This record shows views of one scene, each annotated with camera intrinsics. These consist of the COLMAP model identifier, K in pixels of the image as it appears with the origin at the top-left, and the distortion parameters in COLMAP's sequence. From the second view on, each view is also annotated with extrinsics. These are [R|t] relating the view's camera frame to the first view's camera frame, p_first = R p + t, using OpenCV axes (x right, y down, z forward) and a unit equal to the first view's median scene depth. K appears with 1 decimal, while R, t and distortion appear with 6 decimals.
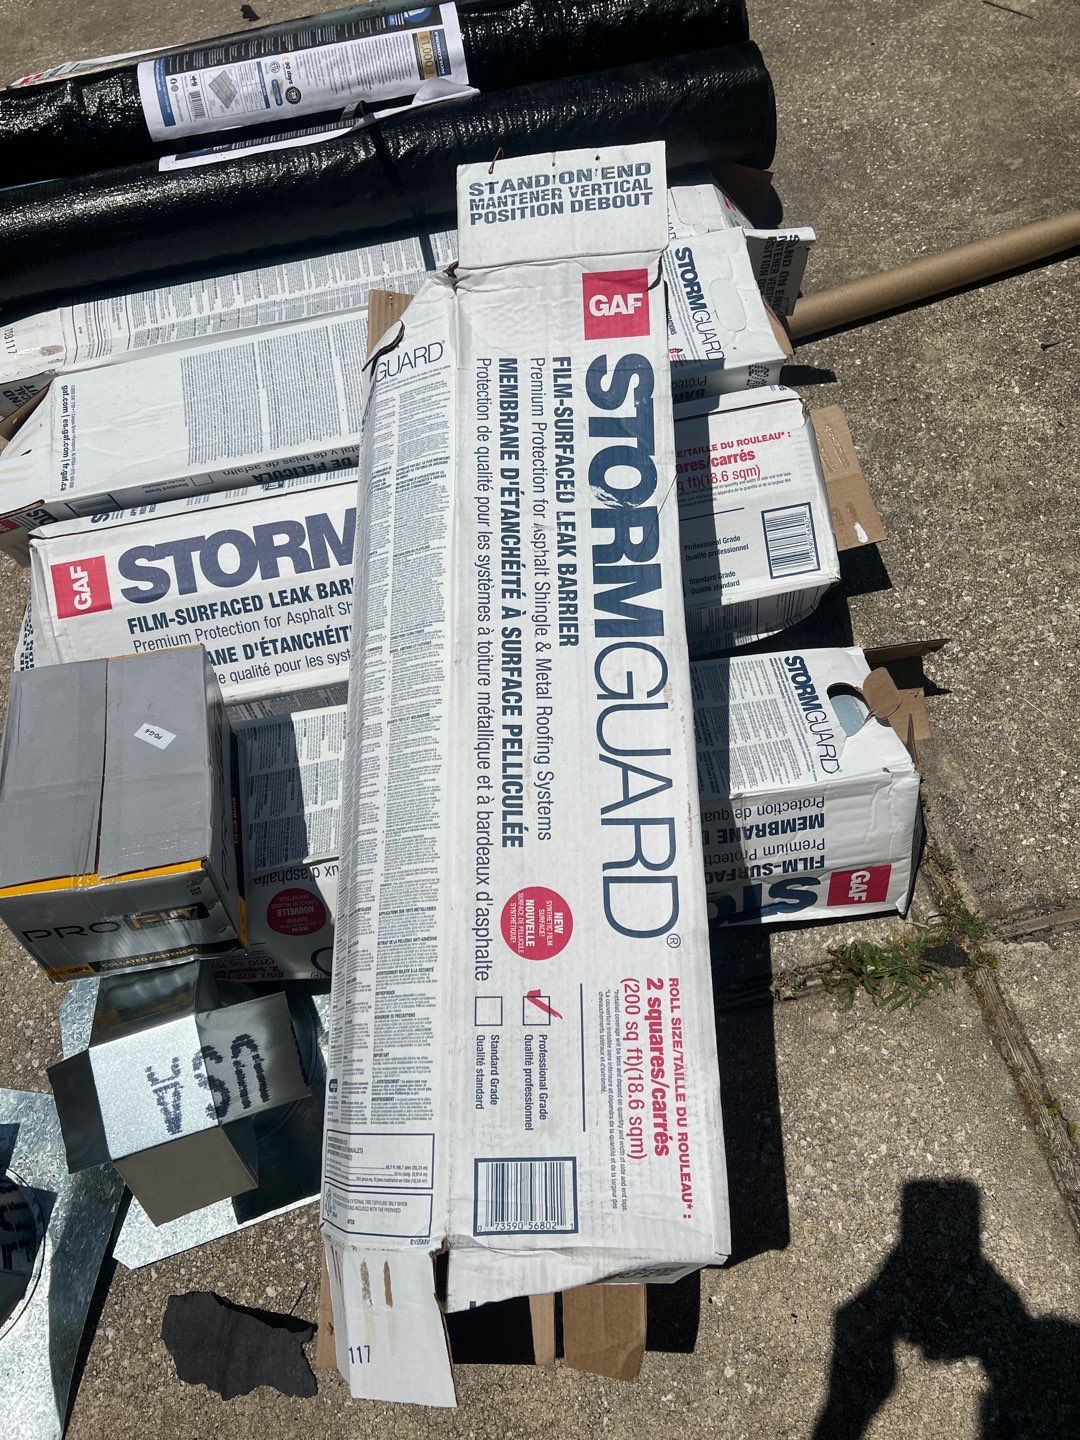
lens RADIAL K [[1086.5, 0, 540.0], [0, 1086.5, 720.0], [0, 0, 1]] dist [0.057683, -0.066745]
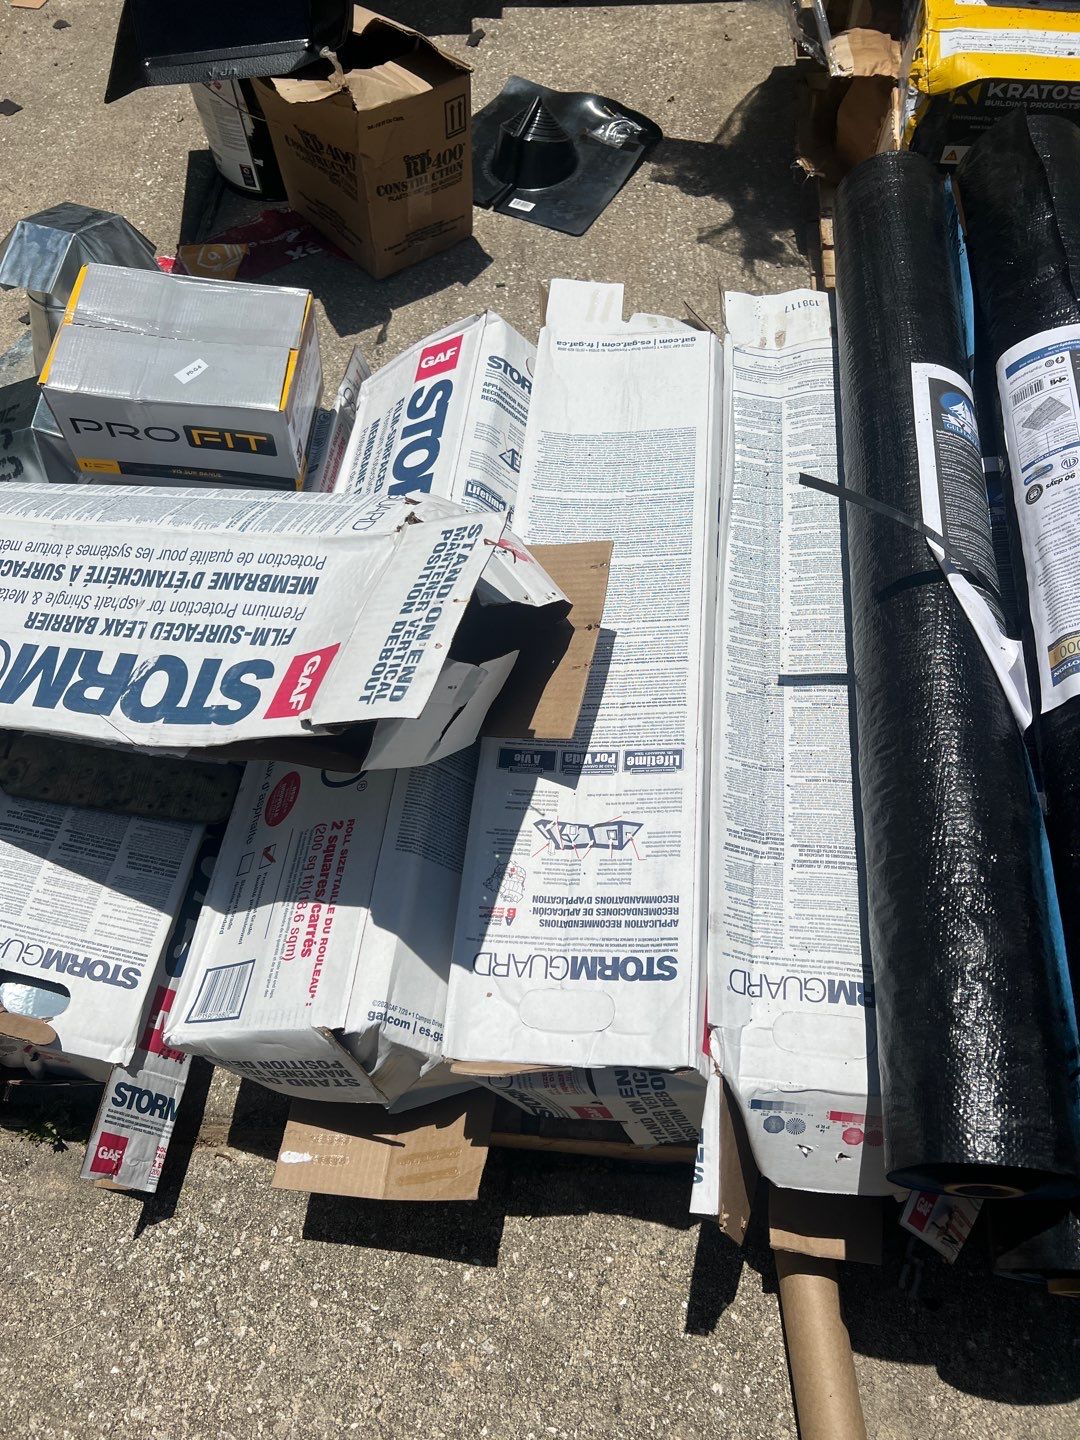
lens RADIAL K [[1086.5, 0, 540.0], [0, 1086.5, 720.0], [0, 0, 1]] dist [0.057683, -0.066745]
pose [[-0.261955, 0.880639, -0.394784, 0.375402], [-0.795803, 0.034311, 0.604583, -1.030781], [0.545964, 0.472544, 0.691828, 0.562477]]
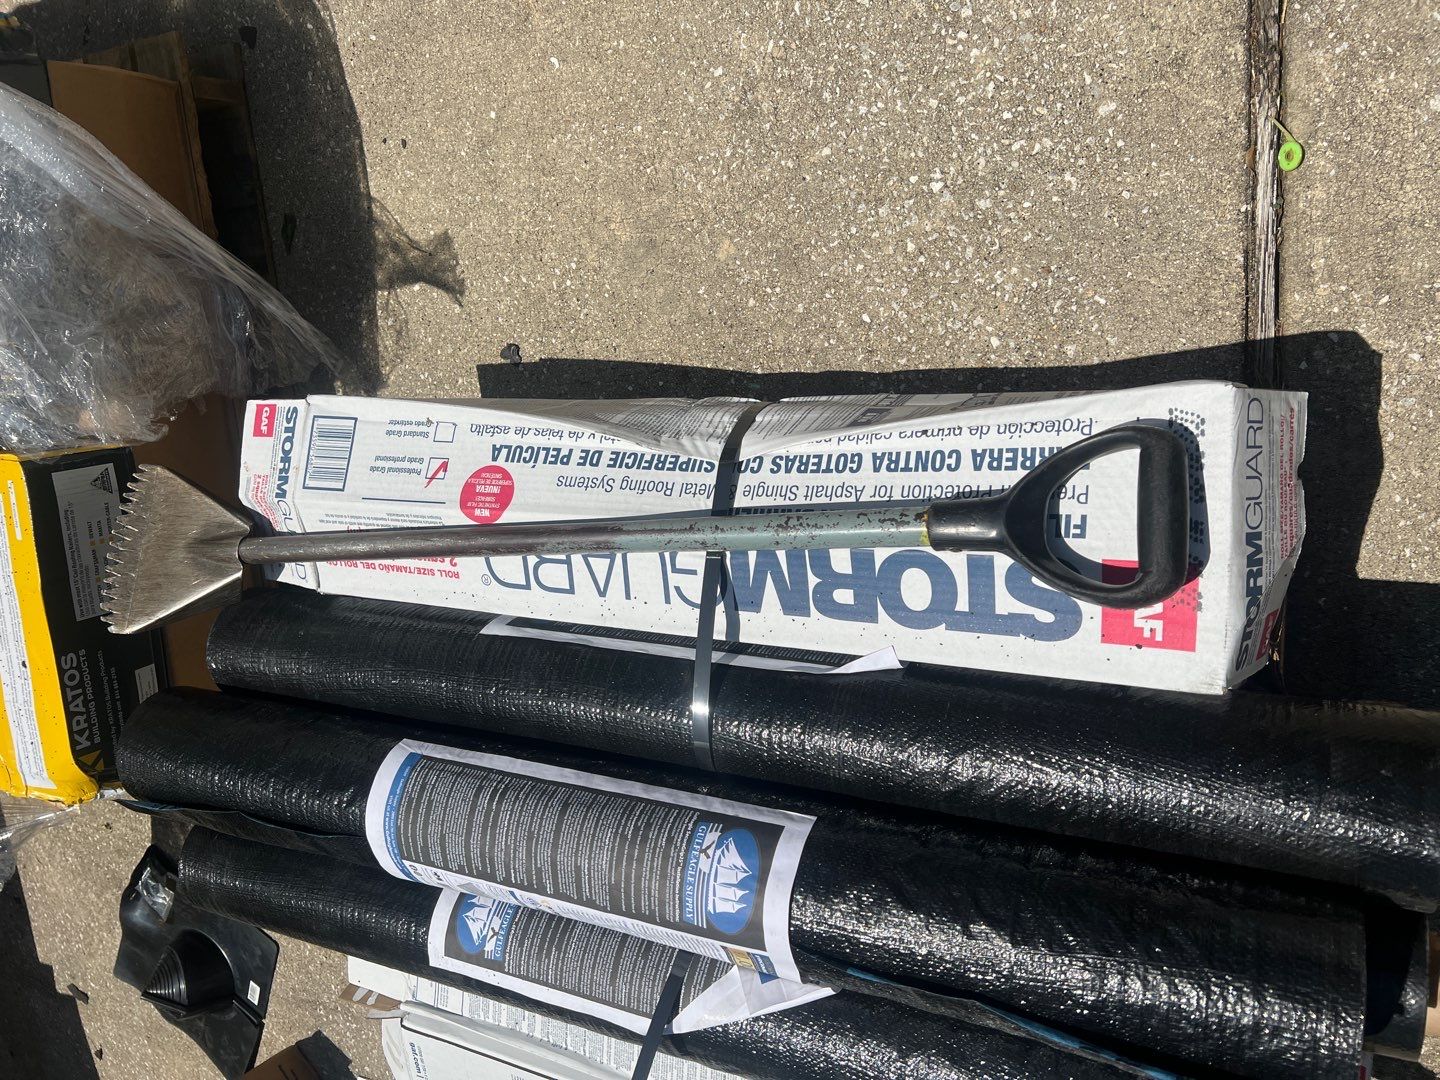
lens RADIAL K [[1086.5, 0, 730.0], [0, 1086.5, 545.3], [0, 0, 1]] dist [0.057683, -0.066745]
pose [[0.926373, 0.195642, -0.321802, 0.051971], [0.098554, 0.698766, 0.708528, -1.661699], [0.363483, -0.688077, 0.628037, 1.078374]]
